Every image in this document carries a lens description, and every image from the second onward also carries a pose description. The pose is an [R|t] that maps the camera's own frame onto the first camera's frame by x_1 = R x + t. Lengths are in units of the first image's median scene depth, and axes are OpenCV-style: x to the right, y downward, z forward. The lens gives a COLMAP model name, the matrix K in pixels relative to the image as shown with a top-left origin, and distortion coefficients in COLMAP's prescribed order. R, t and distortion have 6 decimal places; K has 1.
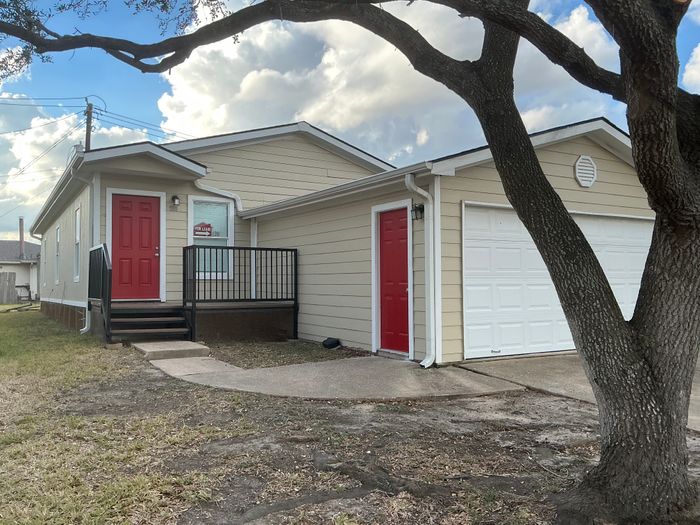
lens RADIAL K [[585.5, 0, 350.0], [0, 585.5, 259.2], [0, 0, 1]] dist [0.016901, -0.016509]
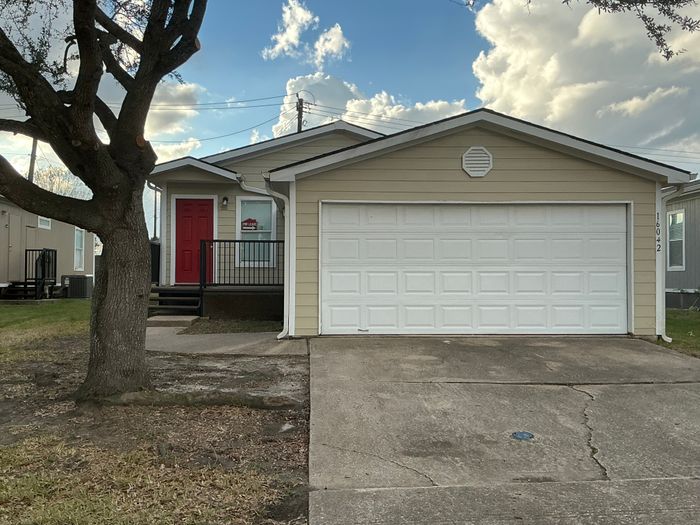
lens RADIAL K [[716.6, 0, 351.0], [0, 716.6, 264.0], [0, 0, 1]] dist [0.084379, 0.000000]
pose [[0.871455, 0.003299, -0.490465, 0.653243], [0.006517, 0.999811, 0.018304, 0.002767], [0.490432, -0.019148, 0.871269, -0.156561]]
